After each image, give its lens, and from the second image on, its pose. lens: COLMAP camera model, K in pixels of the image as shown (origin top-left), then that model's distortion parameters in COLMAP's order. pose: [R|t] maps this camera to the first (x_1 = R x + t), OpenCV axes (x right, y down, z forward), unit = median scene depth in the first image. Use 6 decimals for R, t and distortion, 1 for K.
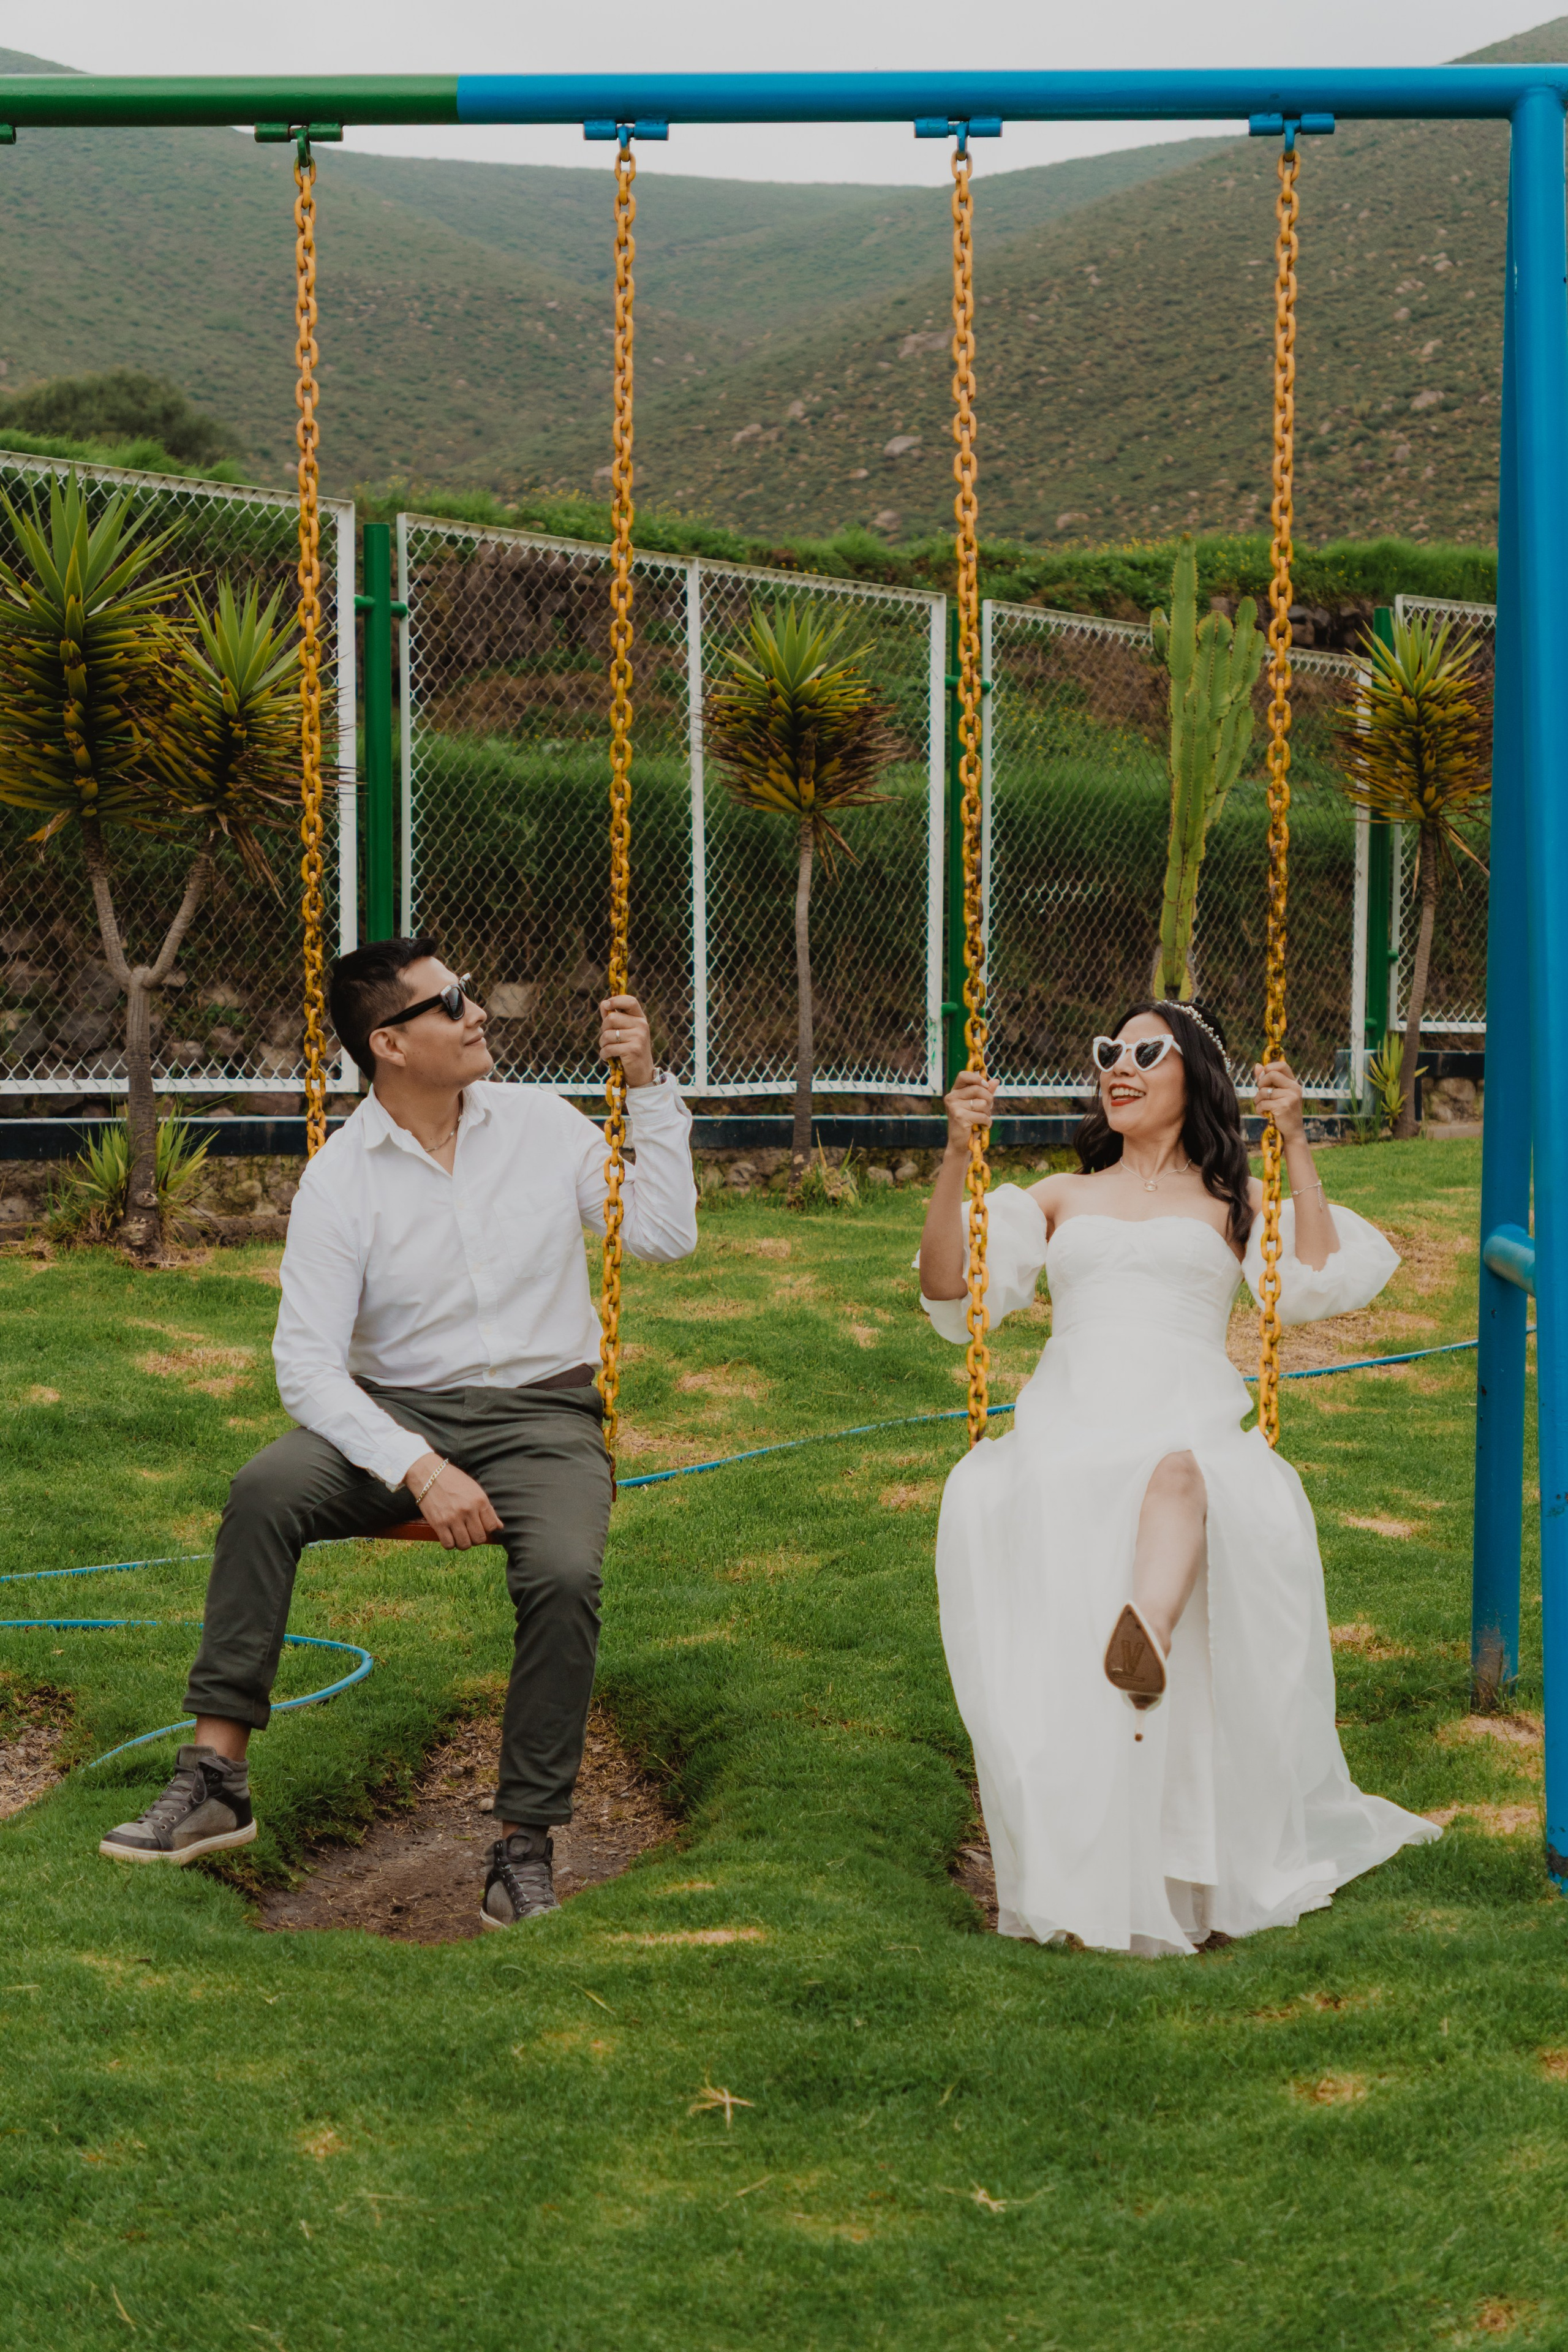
lens RADIAL K [[3712.8, 0, 776.0], [0, 3712.8, 1165.7], [0, 0, 1]] dist [0.016440, 0.265451]
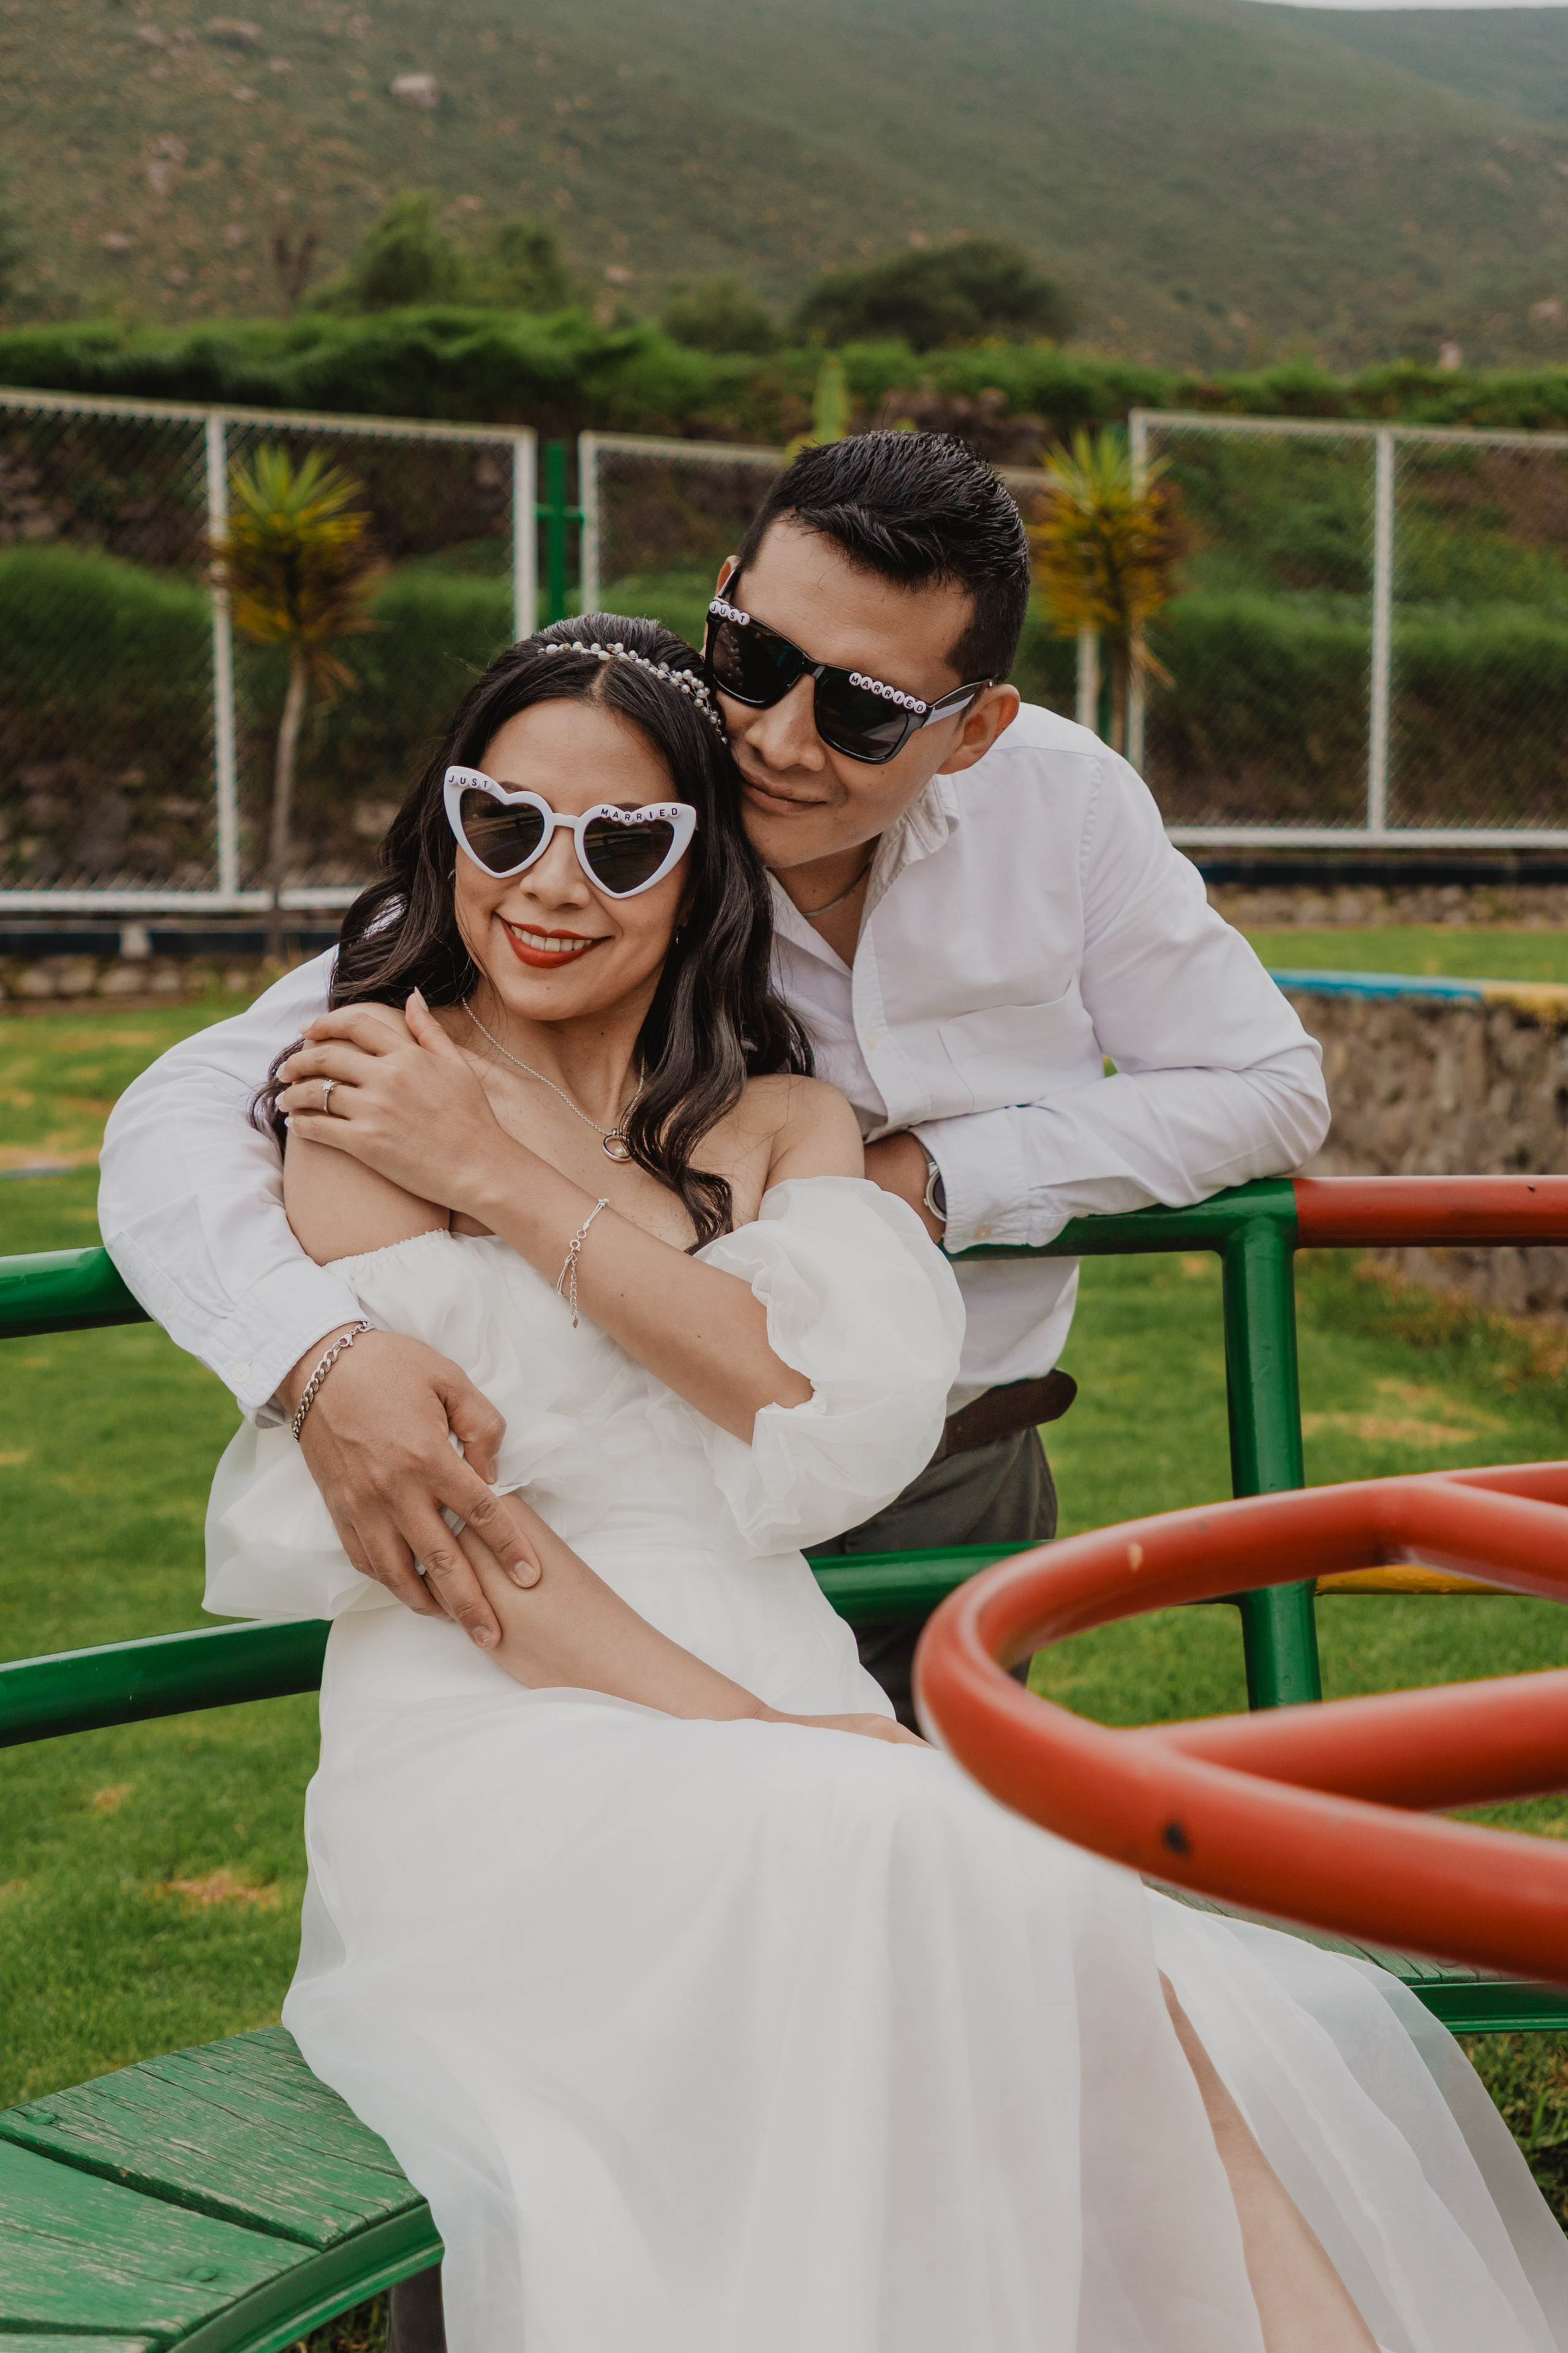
lens RADIAL K [[3476.5, 0, 854.1], [0, 3476.5, 1343.6], [0, 0, 1]] dist [0.006167, -0.003972]
pose [[0.970534, 0.021116, -0.240039, 0.140742], [0.003163, 0.994951, 0.100313, 0.002485], [0.240945, -0.098116, 0.965567, 0.013092]]
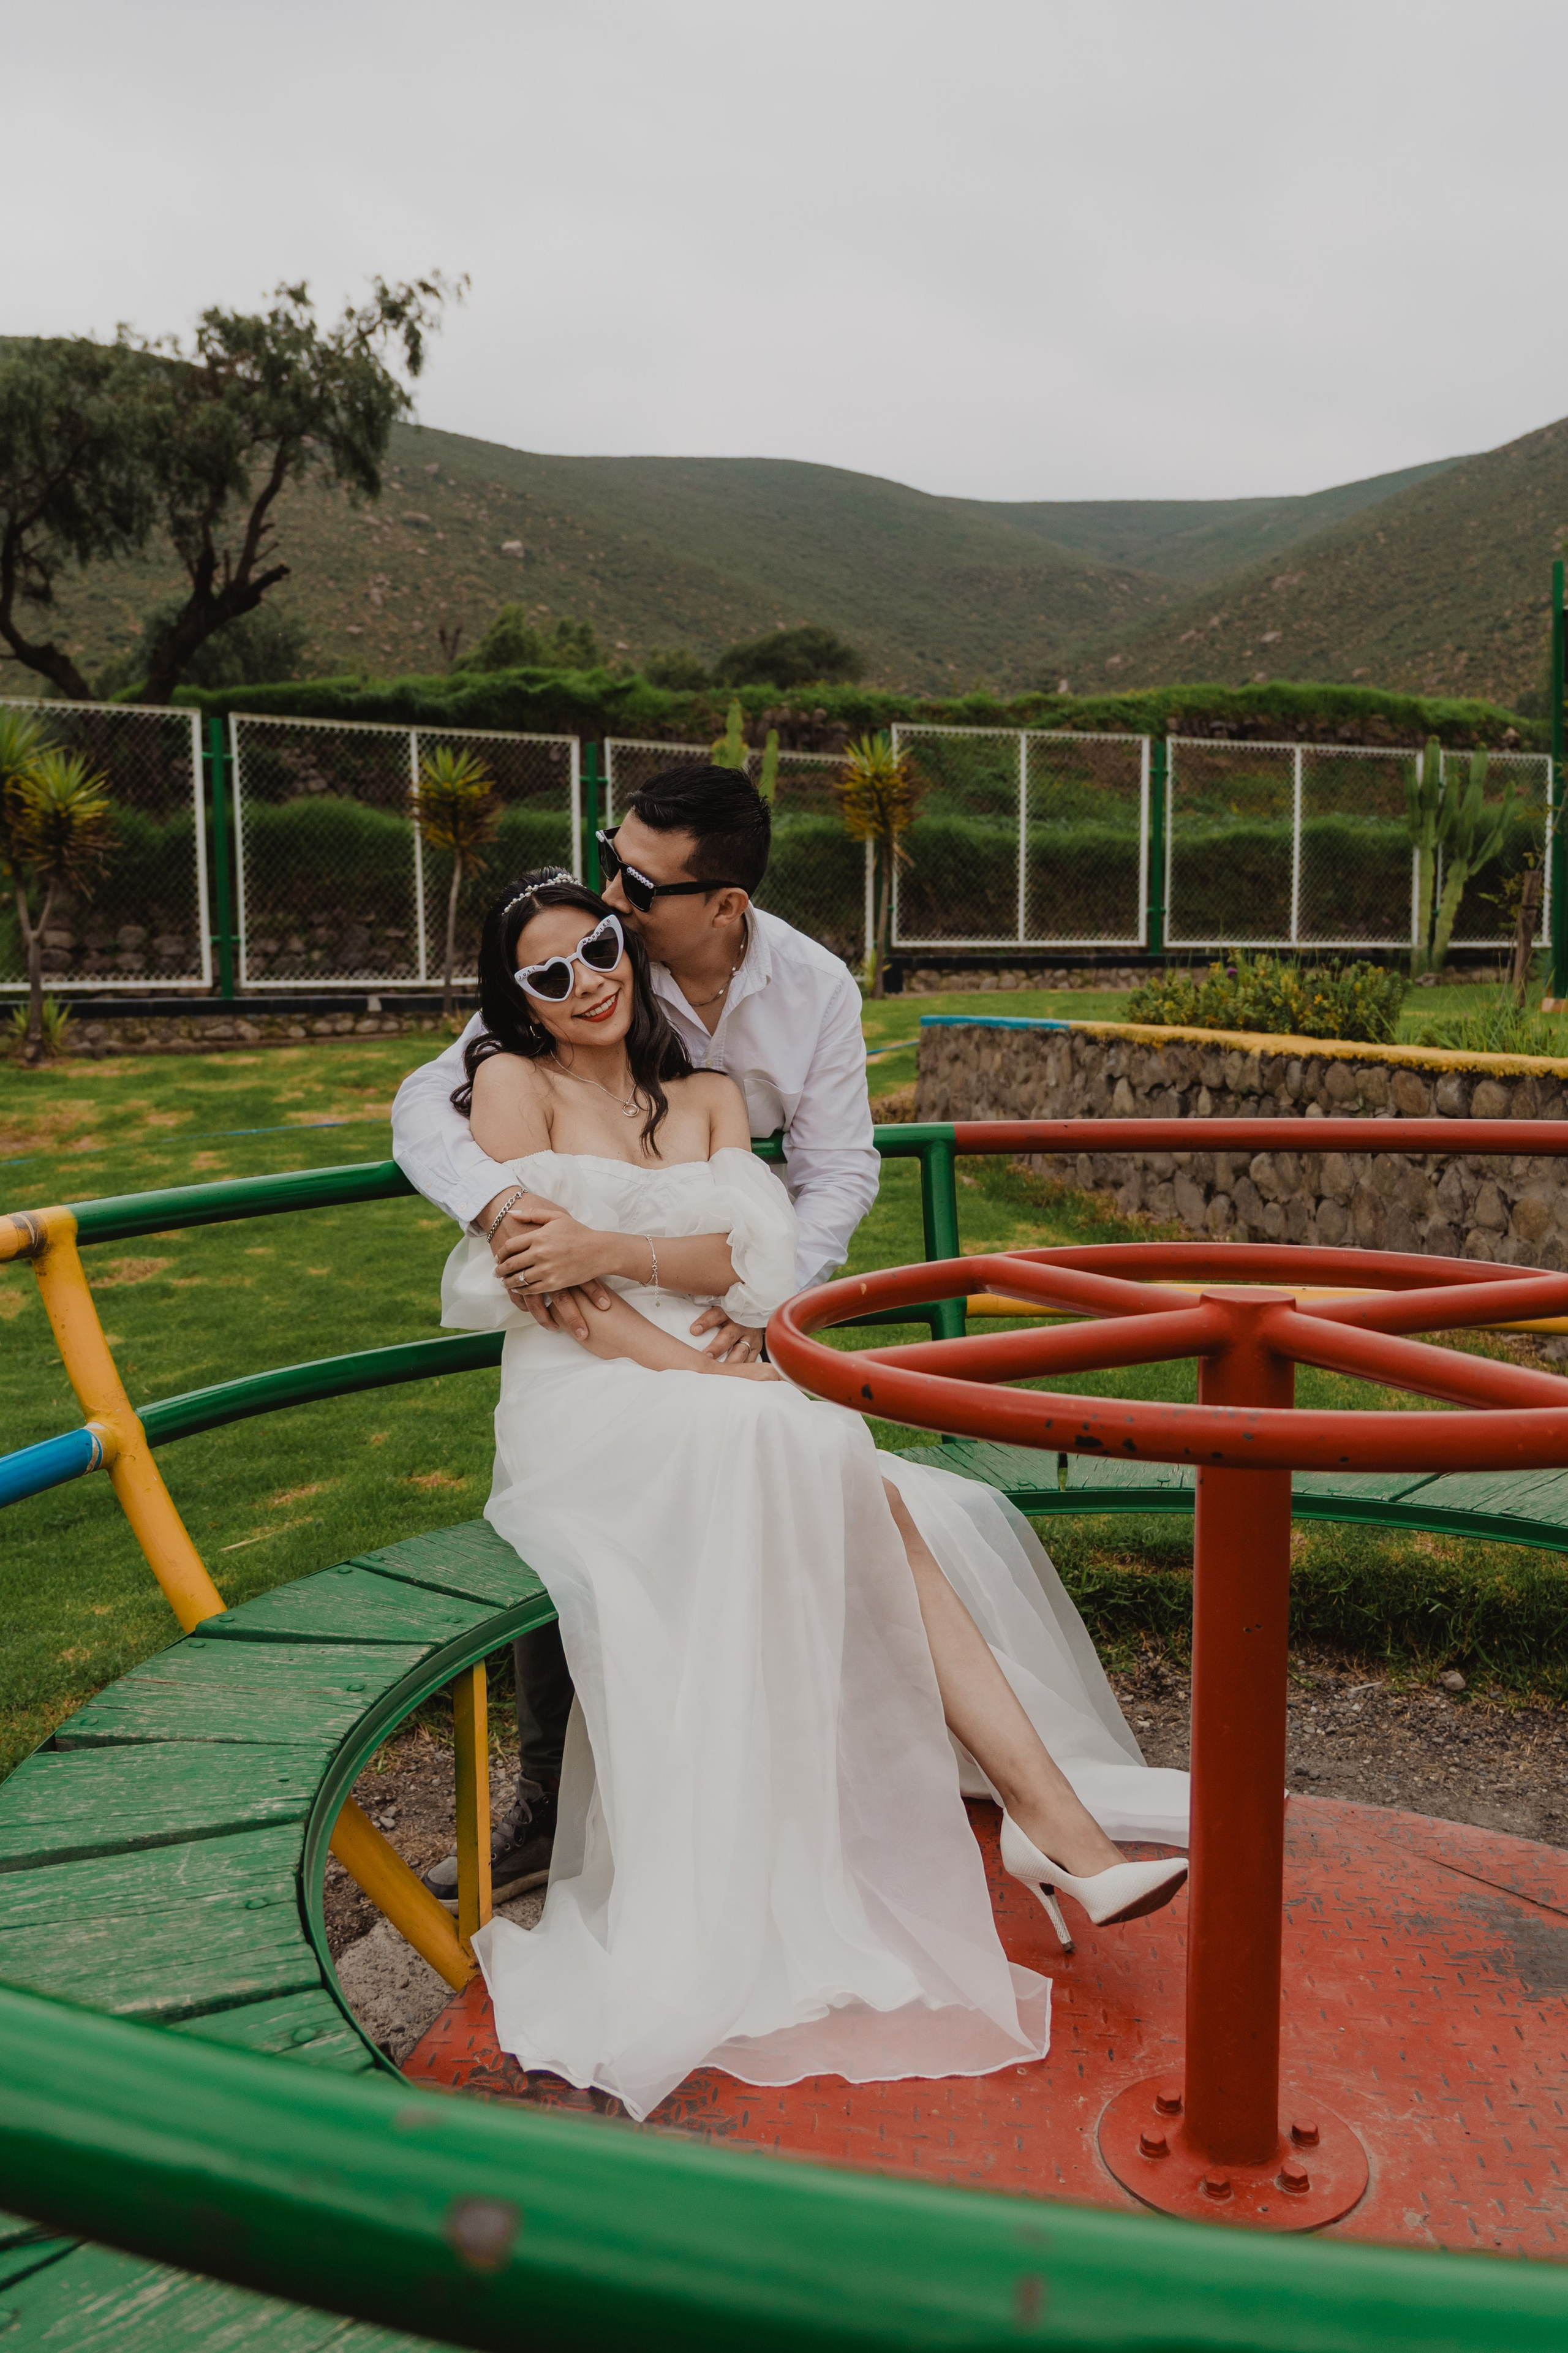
lens RADIAL K [[1856.9, 0, 778.2], [0, 1856.9, 1177.8], [0, 0, 1]] dist [-0.006348, 0.058416]
pose [[0.973835, 0.006292, -0.227168, 0.142990], [0.012720, 0.996541, 0.082128, 0.002014], [0.226899, -0.082869, 0.970386, 0.005290]]
